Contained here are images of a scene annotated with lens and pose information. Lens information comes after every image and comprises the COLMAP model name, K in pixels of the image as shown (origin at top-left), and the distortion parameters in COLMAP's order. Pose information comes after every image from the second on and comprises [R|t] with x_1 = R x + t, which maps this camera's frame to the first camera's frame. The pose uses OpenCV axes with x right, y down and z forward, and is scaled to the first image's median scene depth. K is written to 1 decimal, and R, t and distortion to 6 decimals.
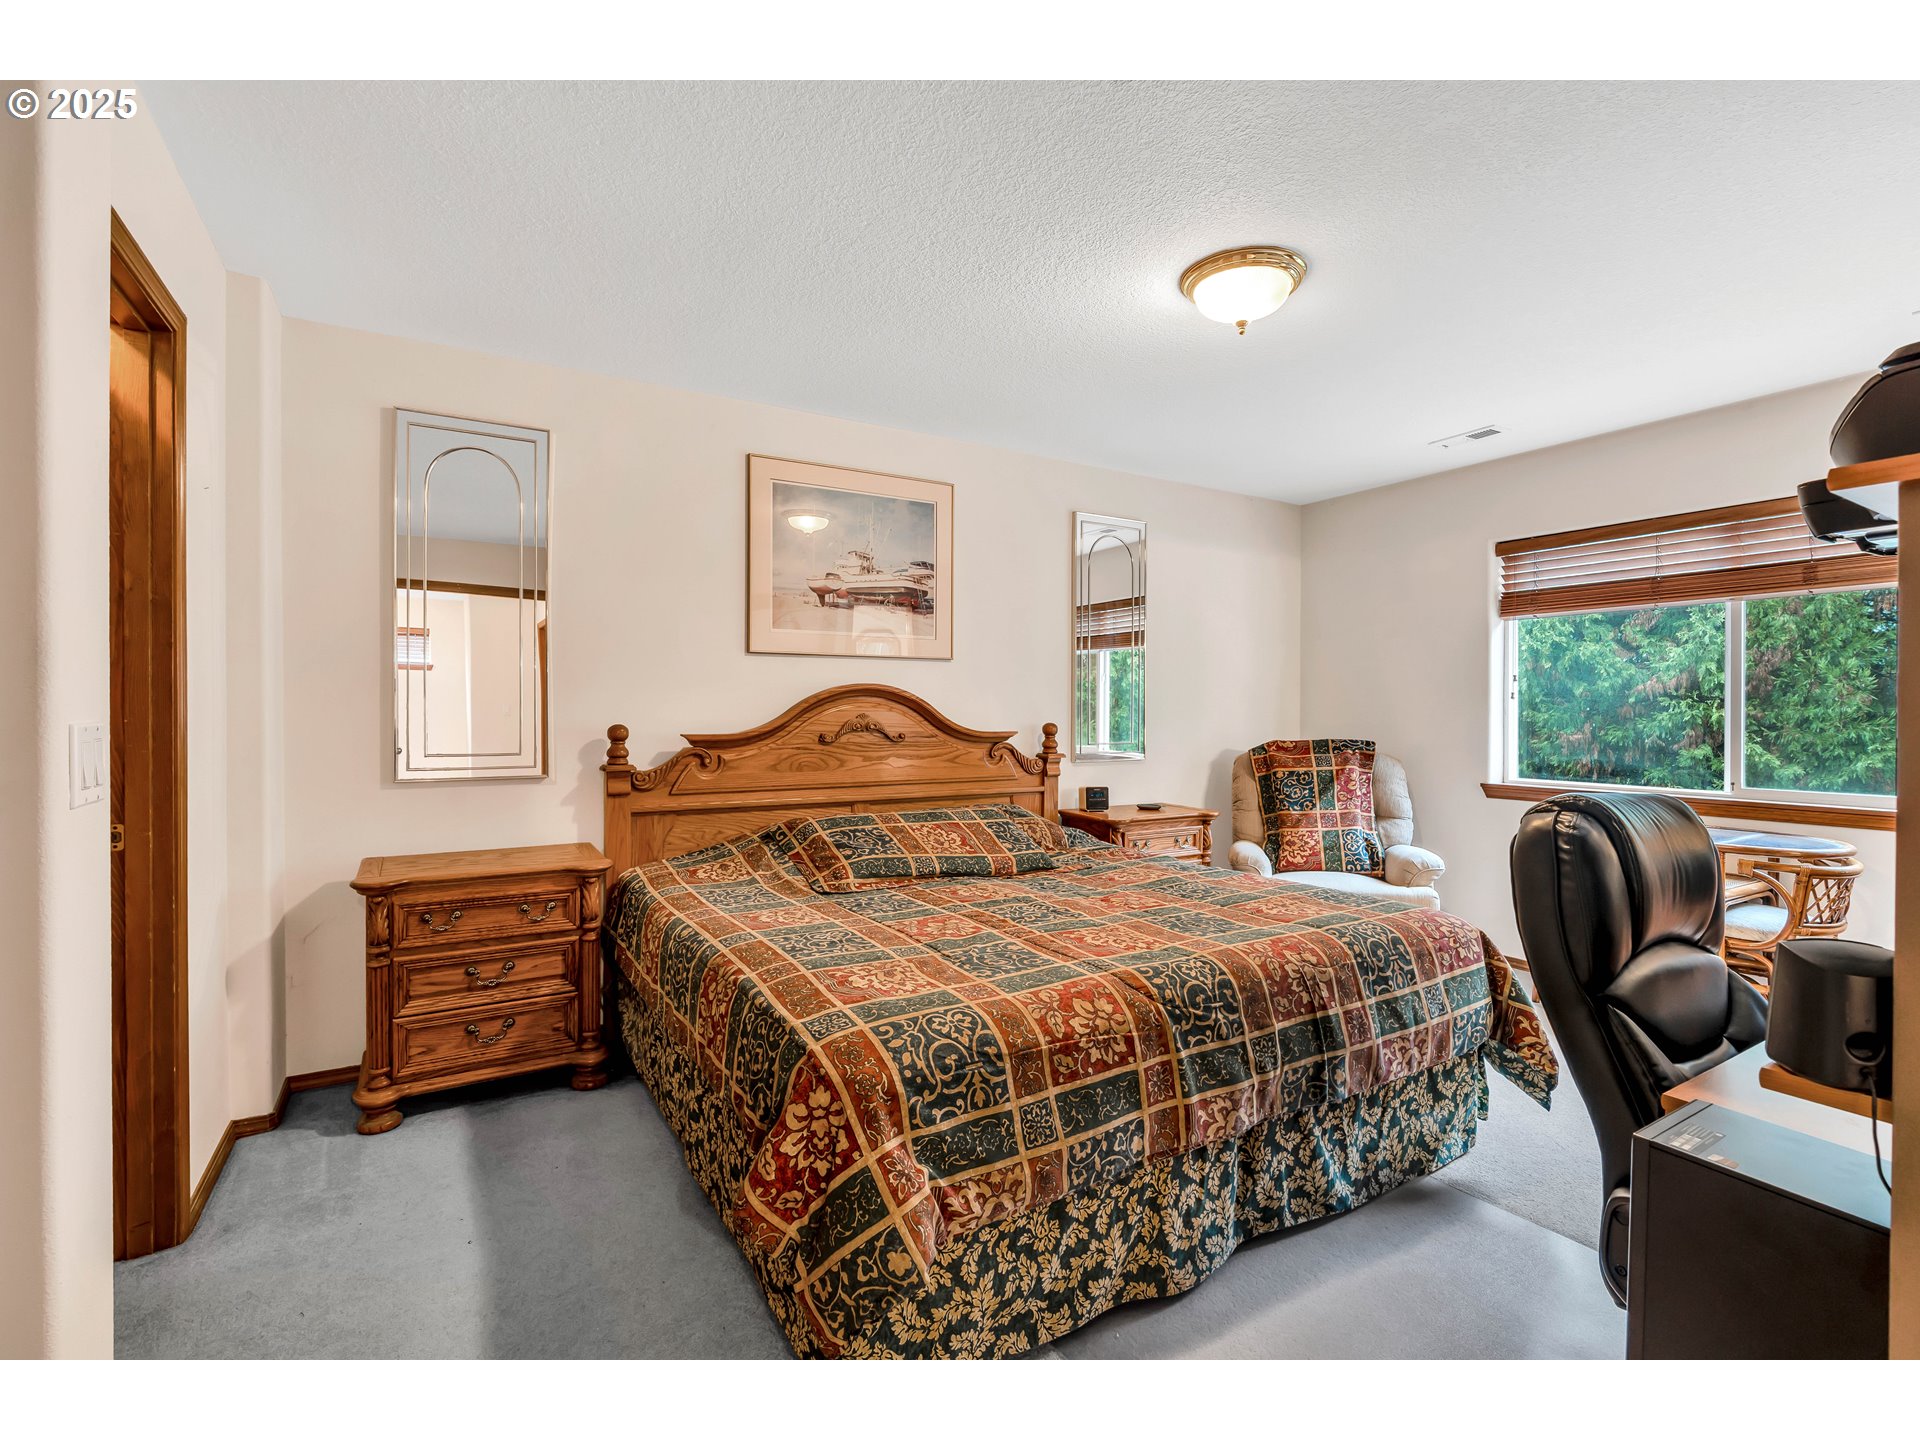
lens RADIAL K [[870.5, 0, 954.0], [0, 870.5, 714.3], [0, 0, 1]] dist [-0.011254, 0.004295]
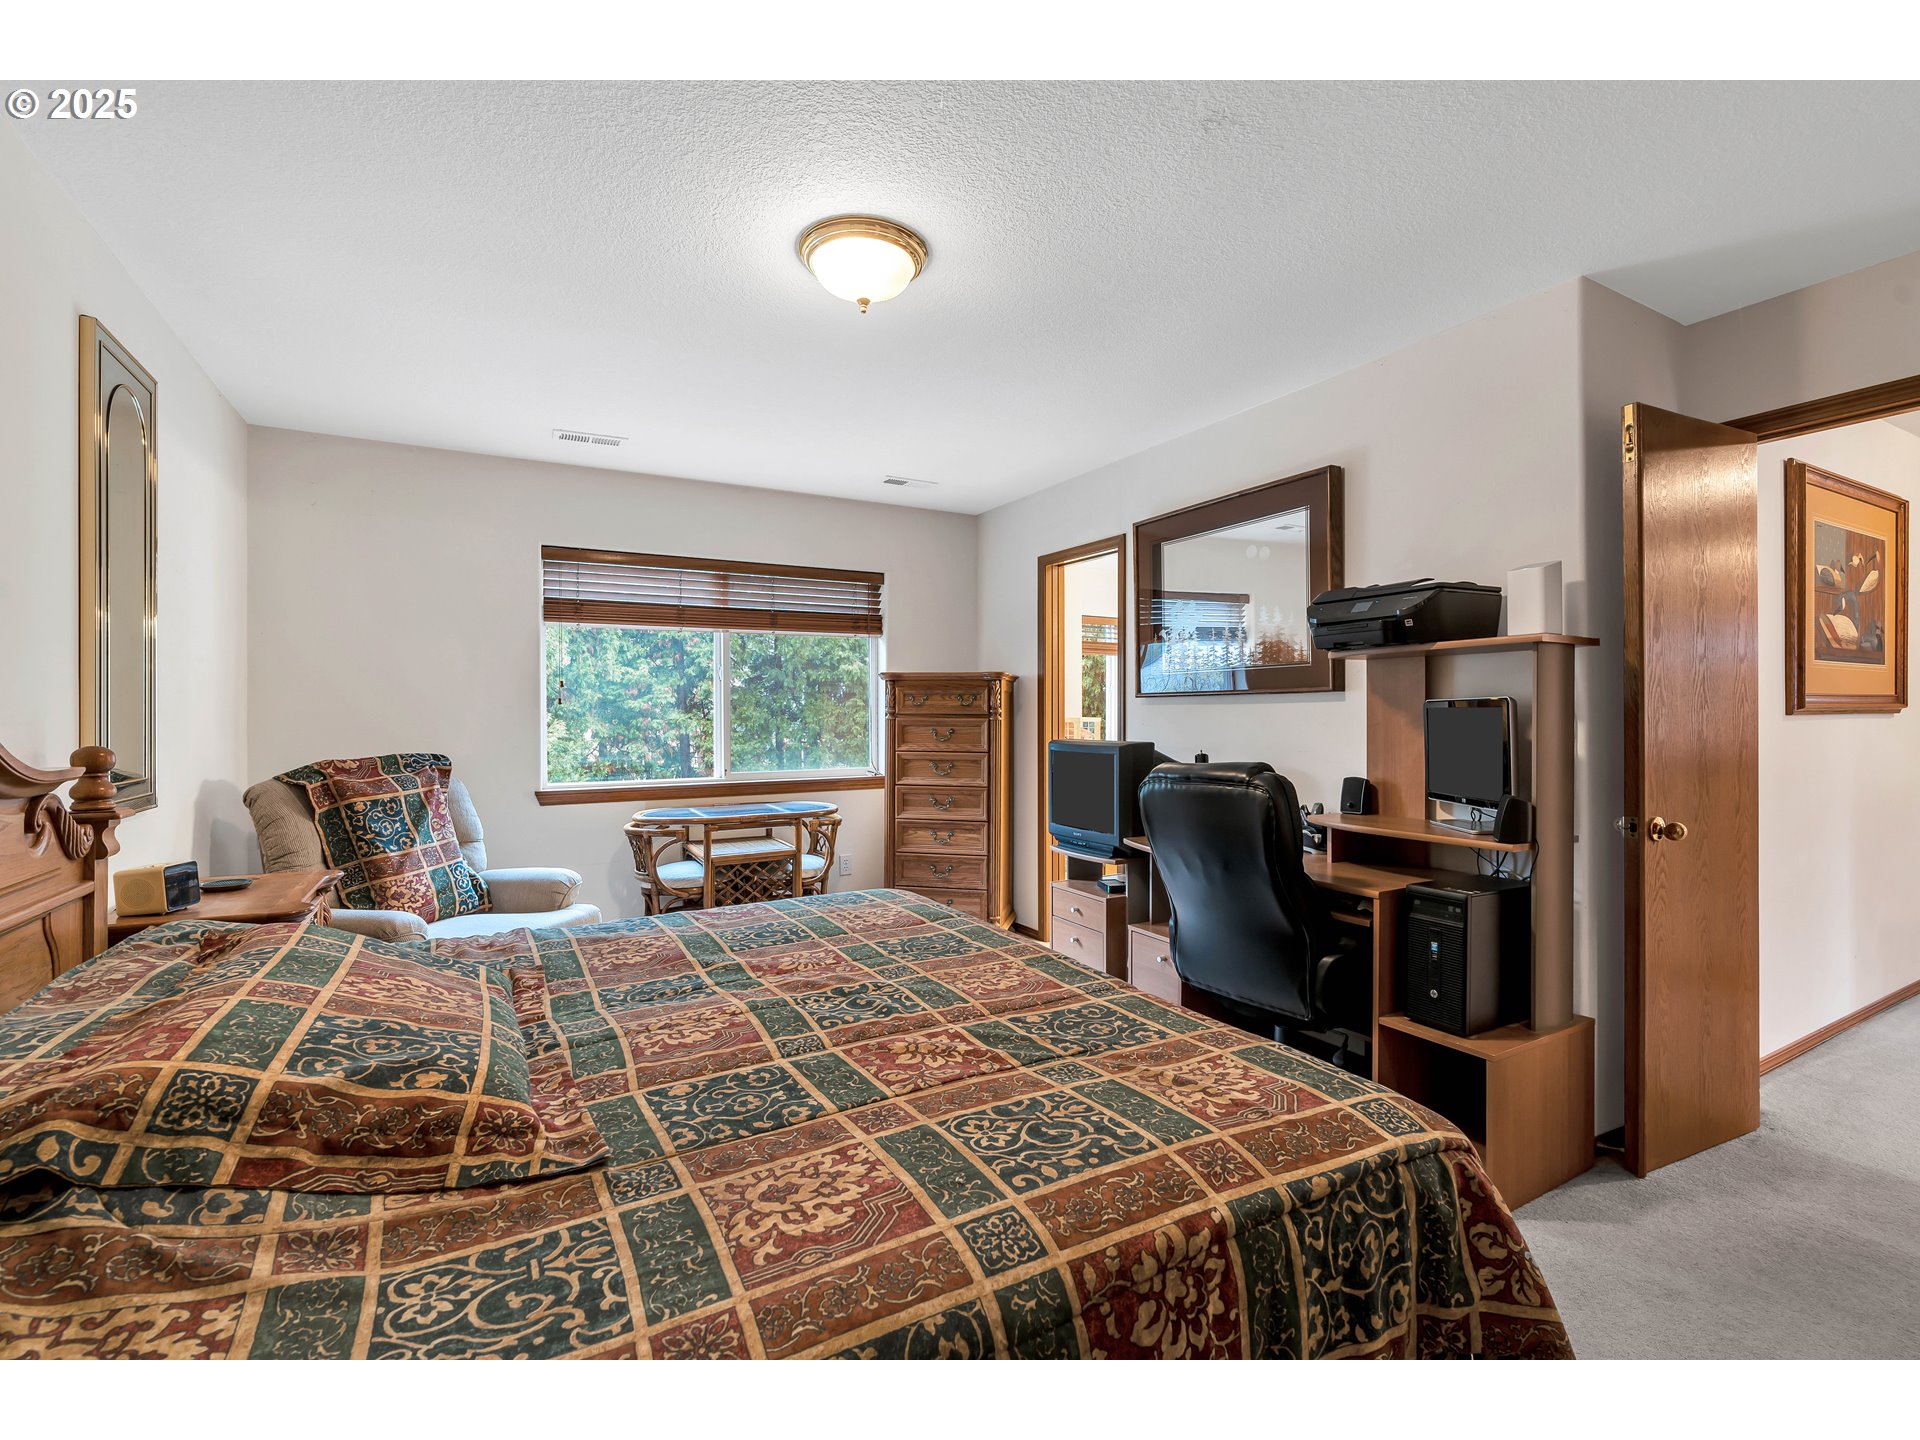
lens RADIAL K [[870.5, 0, 955.7], [0, 870.5, 719.0], [0, 0, 1]] dist [-0.011254, 0.004295]
pose [[0.021094, -0.005708, 0.999761, -0.352791], [0.007972, 0.999953, 0.005540, -0.003216], [-0.999746, 0.007853, 0.021139, 0.520114]]
